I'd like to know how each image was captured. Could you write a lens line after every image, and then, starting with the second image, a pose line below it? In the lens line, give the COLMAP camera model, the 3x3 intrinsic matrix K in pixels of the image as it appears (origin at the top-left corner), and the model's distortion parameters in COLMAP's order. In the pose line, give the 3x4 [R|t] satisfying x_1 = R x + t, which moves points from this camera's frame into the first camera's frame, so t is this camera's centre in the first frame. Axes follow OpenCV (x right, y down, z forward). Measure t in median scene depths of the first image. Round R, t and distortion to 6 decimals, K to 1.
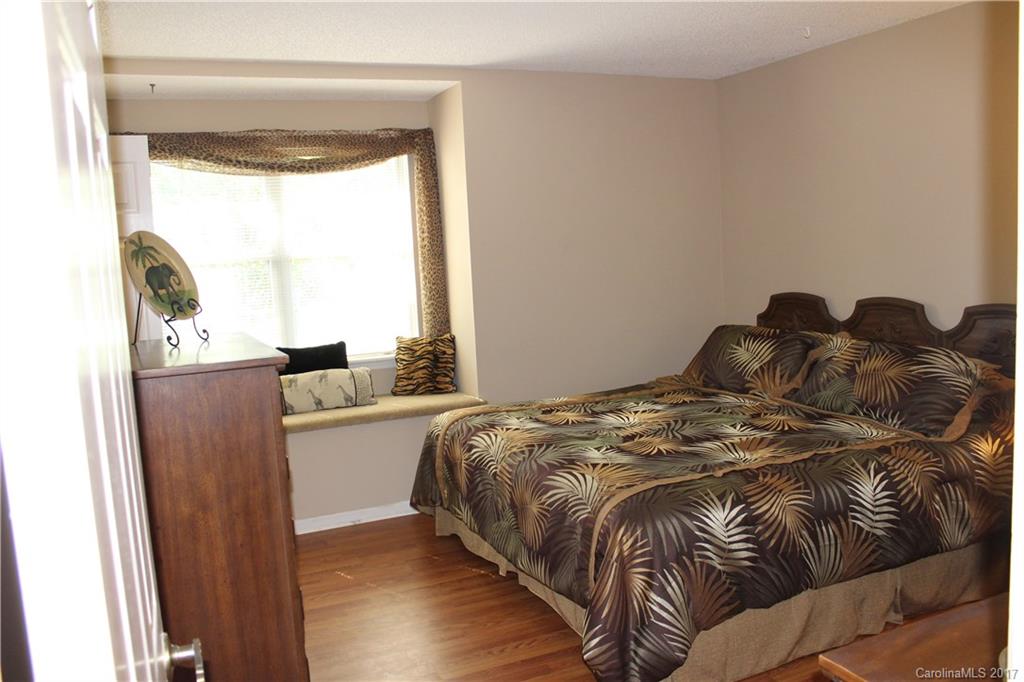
lens RADIAL K [[851.4, 0, 513.4], [0, 851.4, 337.7], [0, 0, 1]] dist [-0.116197, 0.008872]
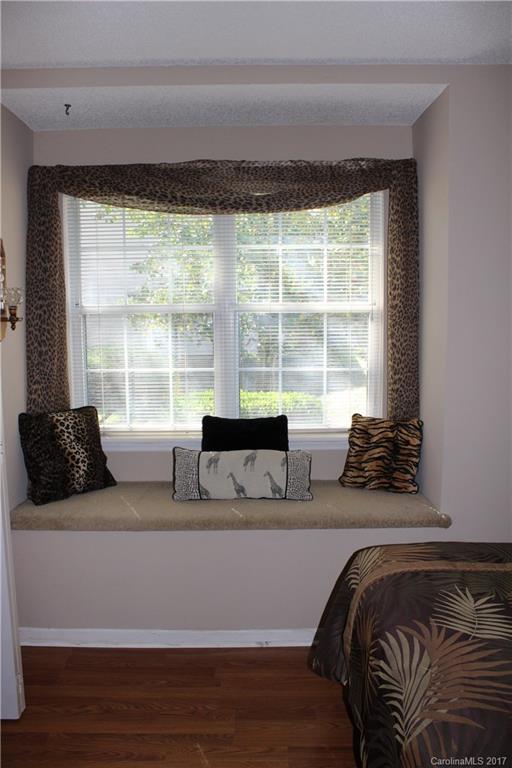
lens RADIAL K [[638.5, 0, 254.1], [0, 638.5, 384.1], [0, 0, 1]] dist [-0.116197, 0.008872]
pose [[0.911515, 0.093626, -0.400468, 0.020499], [-0.082637, 0.995578, 0.044666, -0.052247], [0.402879, -0.007620, 0.915222, 0.412588]]
